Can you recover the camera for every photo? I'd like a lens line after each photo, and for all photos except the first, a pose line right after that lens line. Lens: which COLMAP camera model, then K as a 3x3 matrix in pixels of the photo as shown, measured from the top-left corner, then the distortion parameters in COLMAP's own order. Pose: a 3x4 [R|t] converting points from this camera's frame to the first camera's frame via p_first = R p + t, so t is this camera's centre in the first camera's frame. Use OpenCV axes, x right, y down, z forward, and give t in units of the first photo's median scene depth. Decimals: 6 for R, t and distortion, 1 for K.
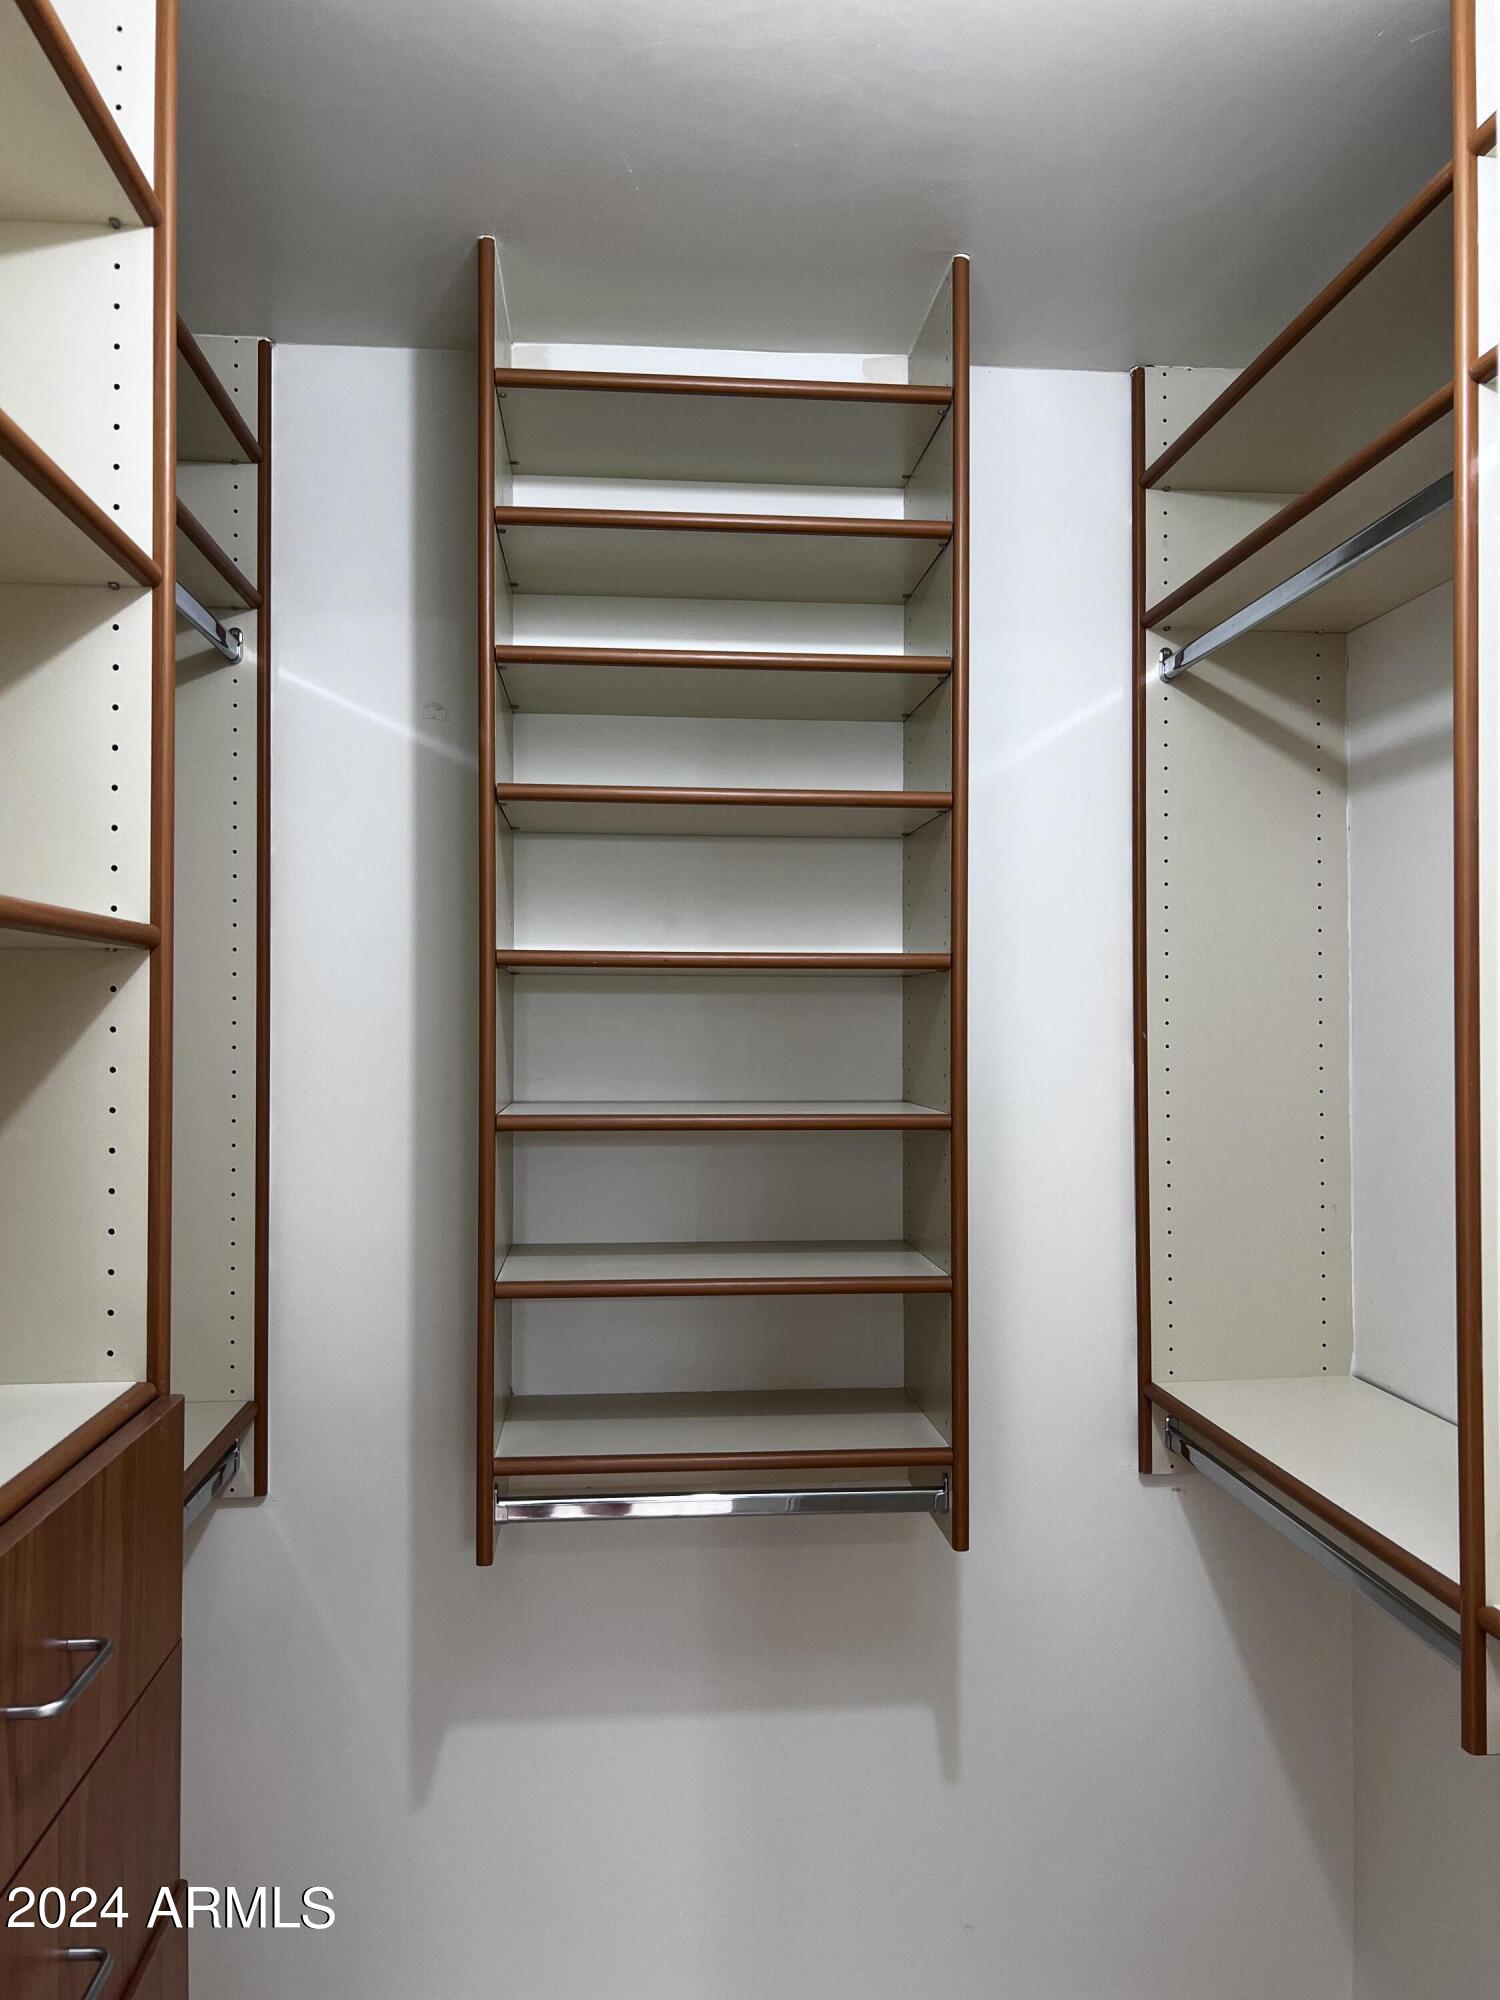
lens RADIAL K [[1511.4, 0, 750.0], [0, 1511.4, 1000.0], [0, 0, 1]] dist [0.056378, -0.083347]
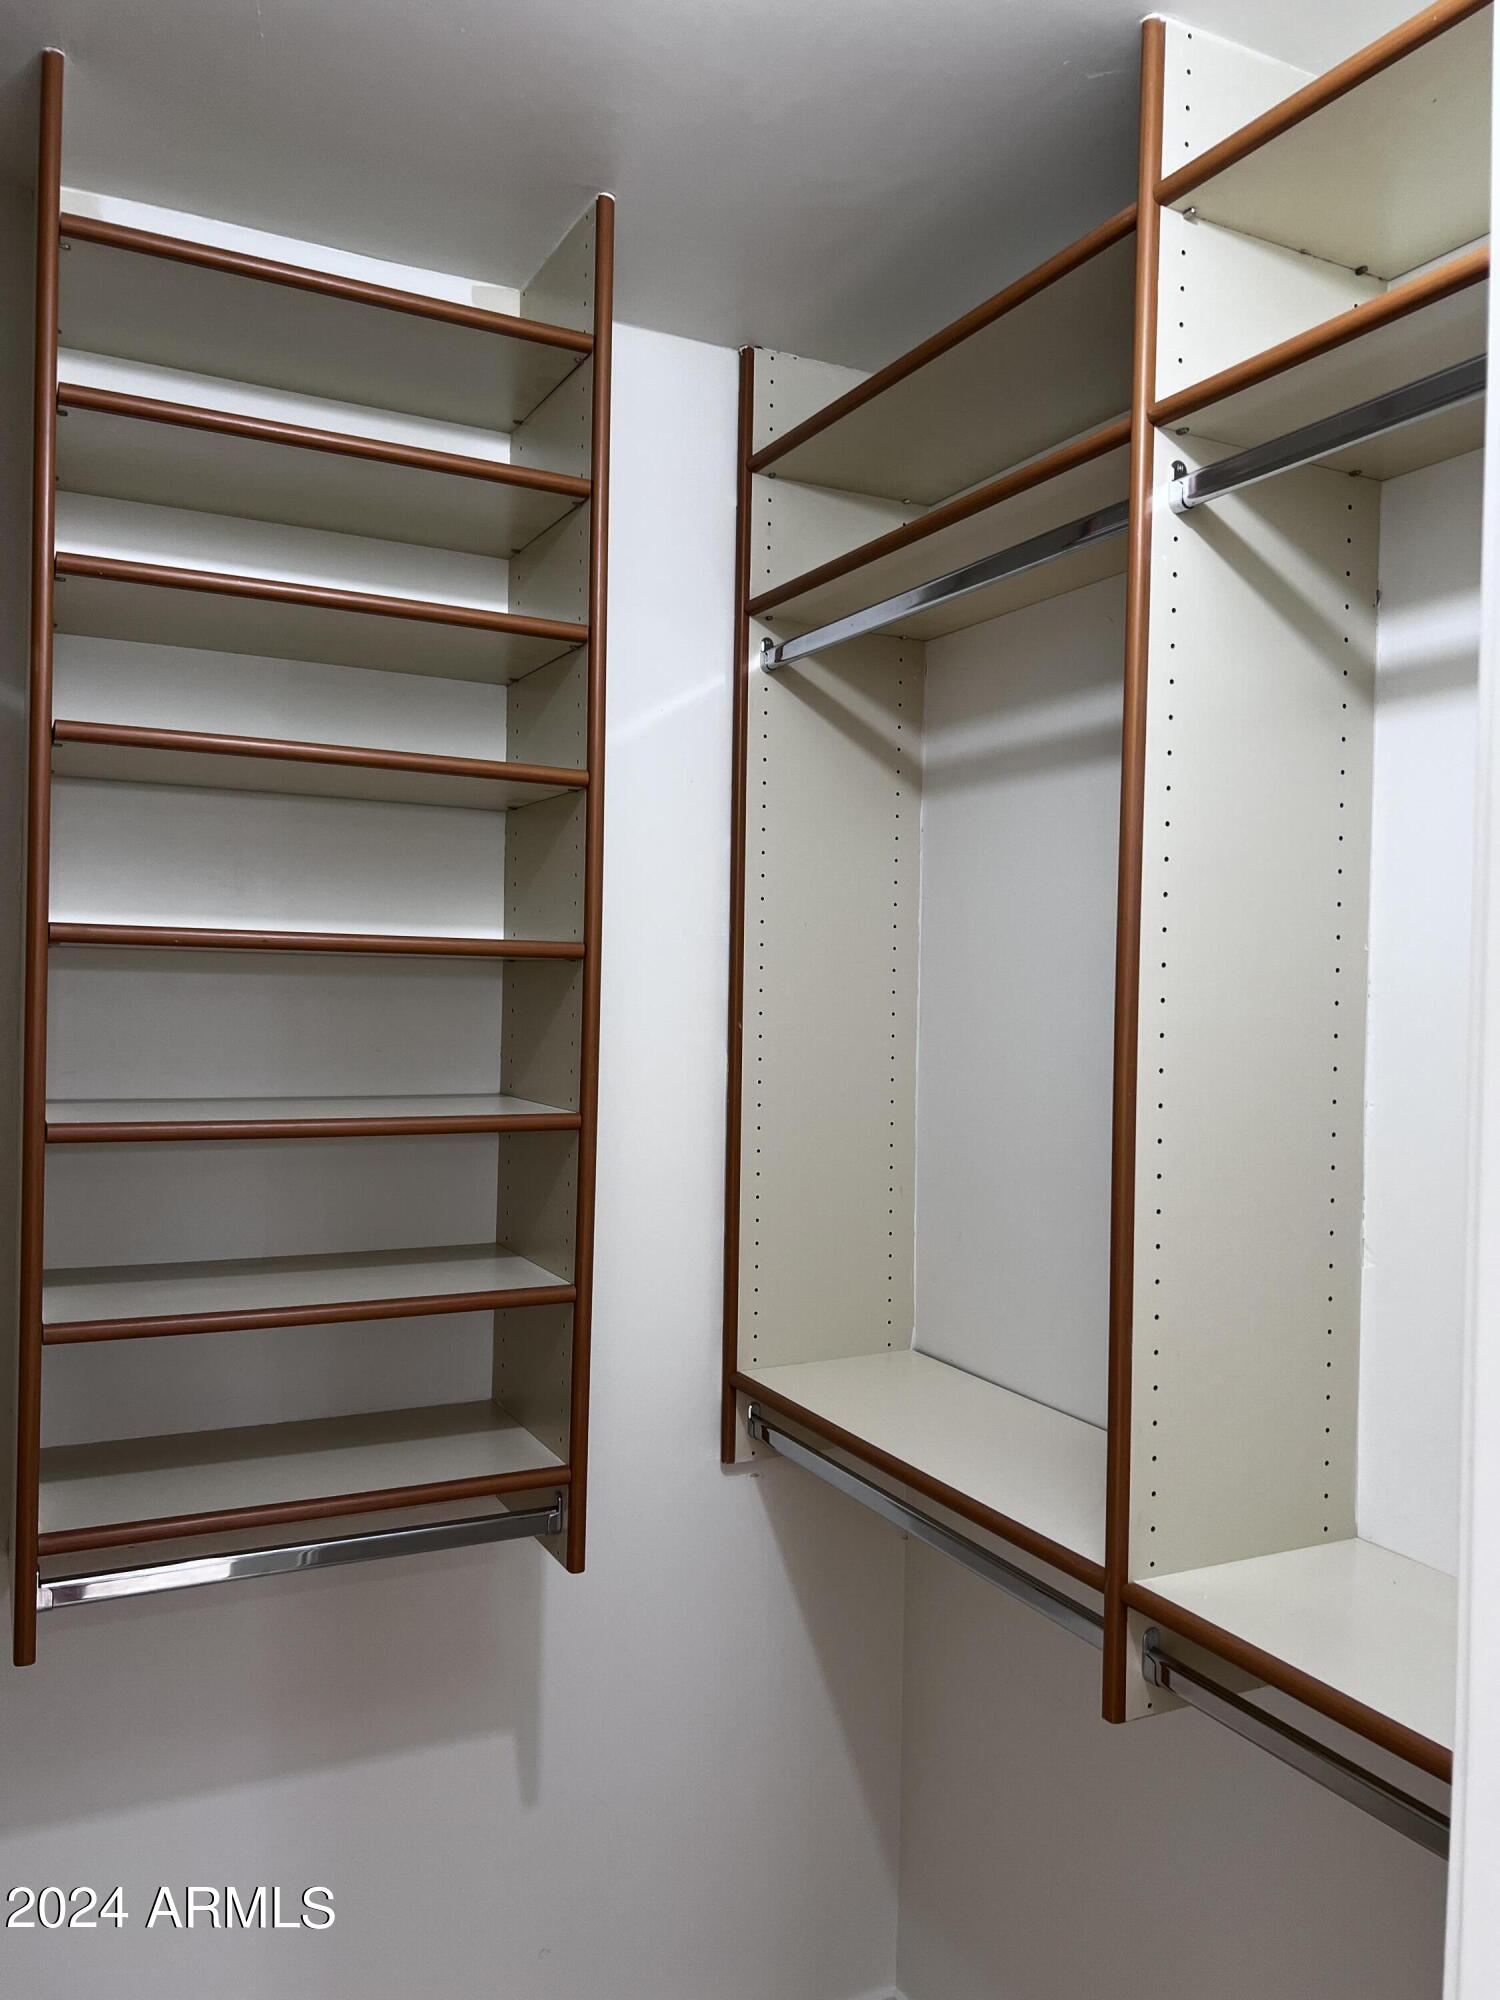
lens RADIAL K [[1507.6, 0, 750.1], [0, 1507.6, 993.9], [0, 0, 1]] dist [0.061889, -0.075690]
pose [[0.929441, 0.017320, 0.368564, -0.104848], [-0.026532, 0.999449, 0.019941, -0.018438], [-0.368016, -0.028312, 0.929388, 0.079449]]
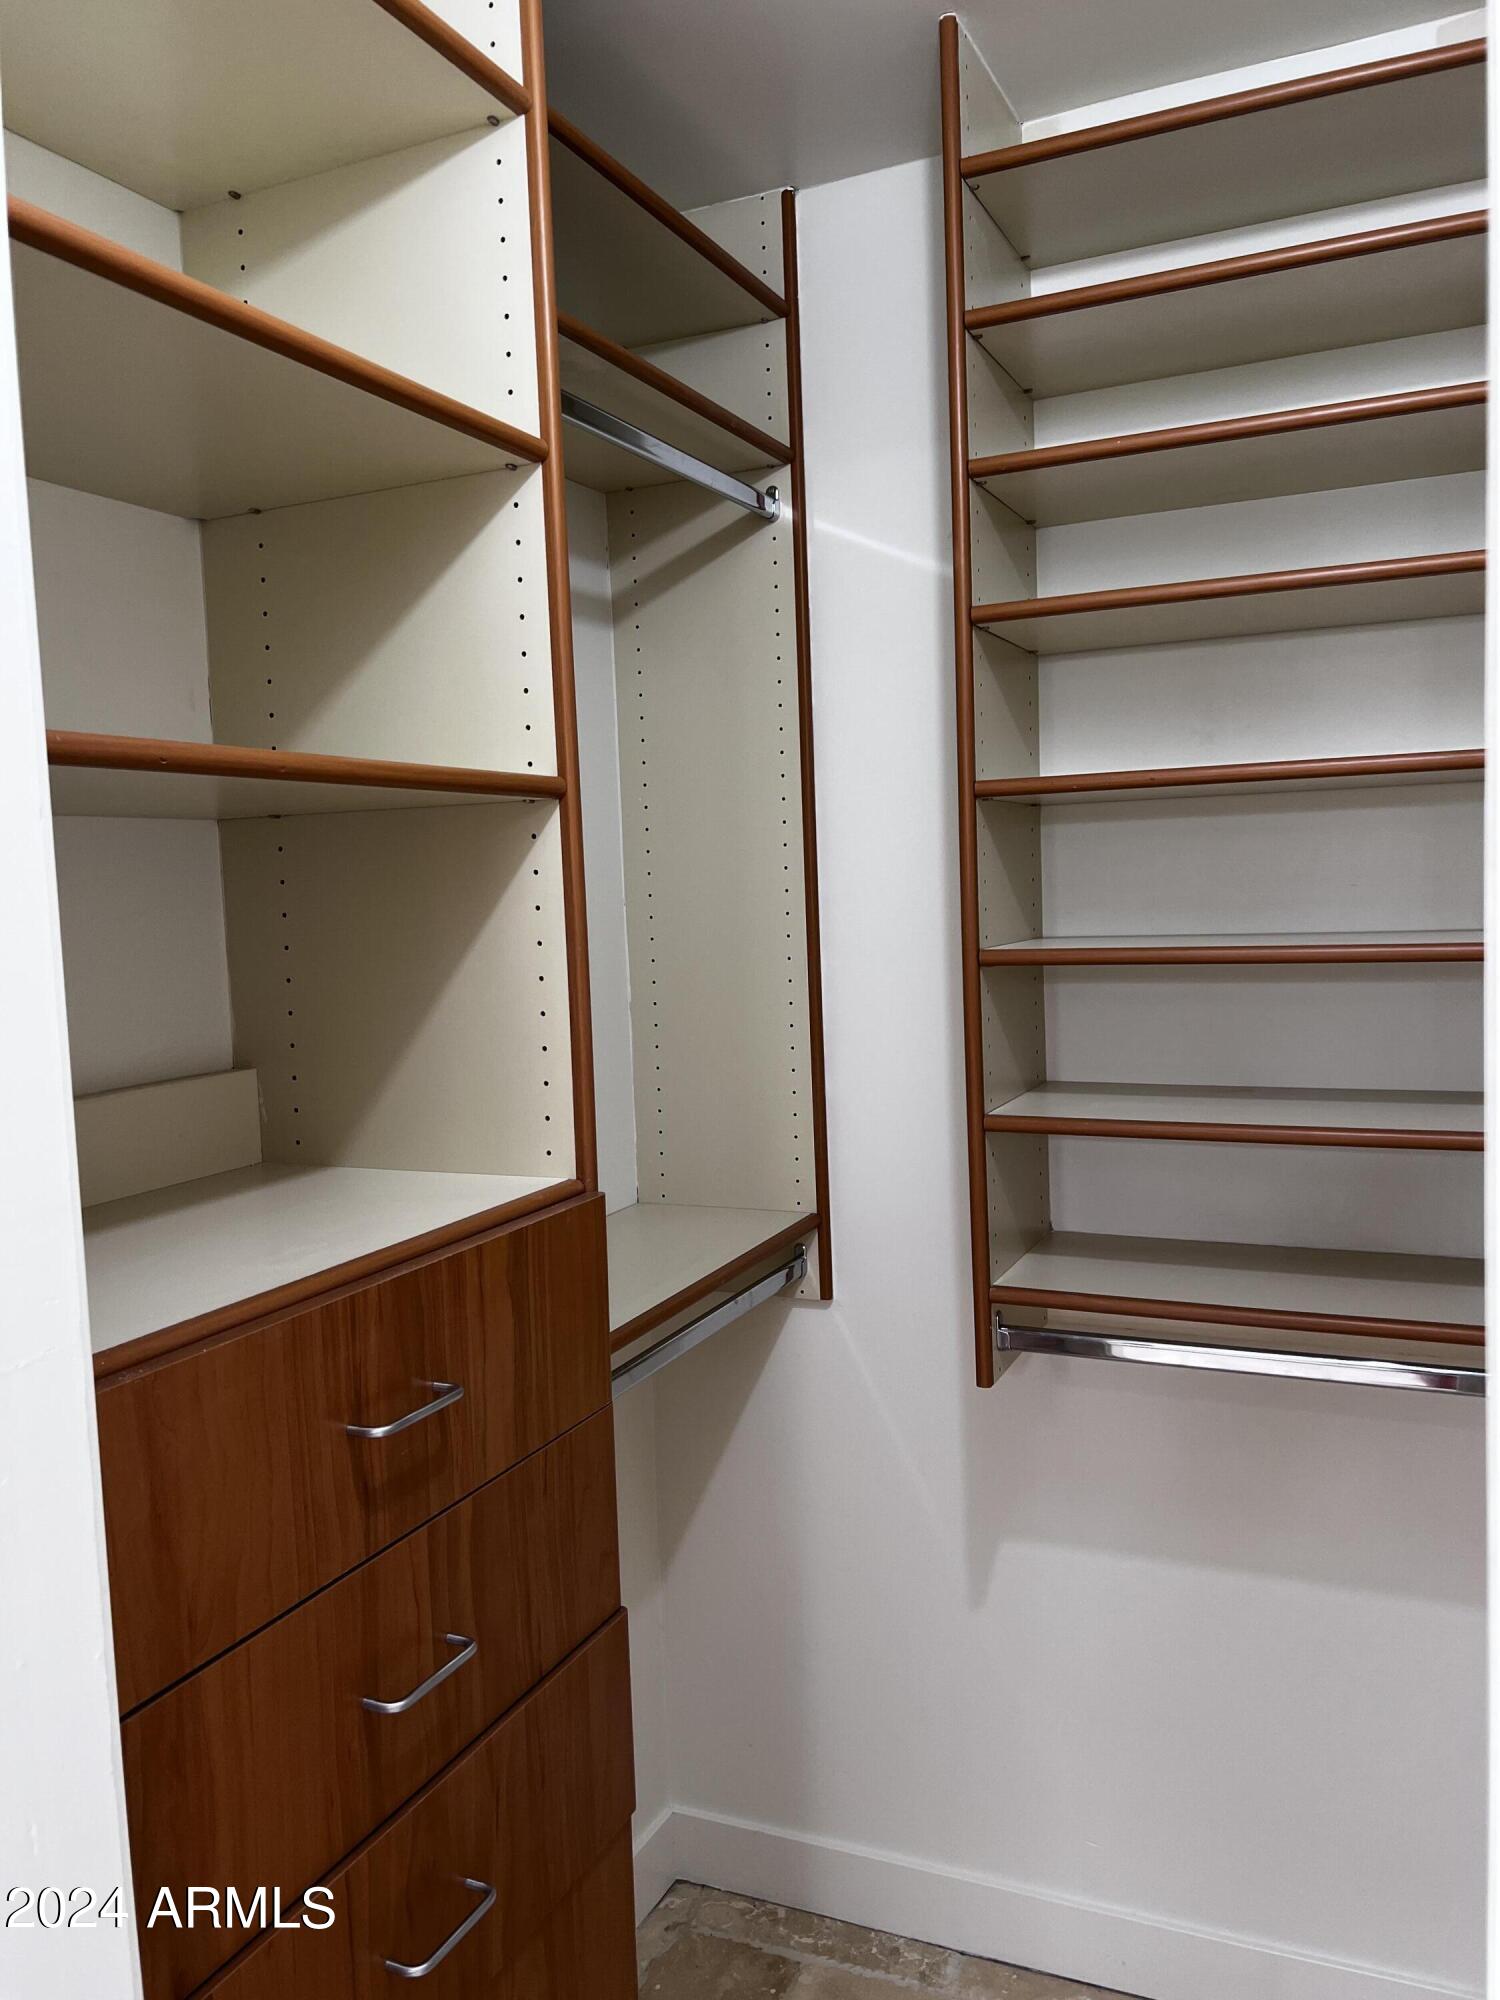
lens RADIAL K [[1507.6, 0, 750.1], [0, 1507.6, 993.9], [0, 0, 1]] dist [0.061889, -0.075690]
pose [[0.866035, 0.003232, -0.499972, 0.170688], [0.045549, 0.995311, 0.085333, 0.012758], [0.497904, -0.096675, 0.861827, 0.061183]]
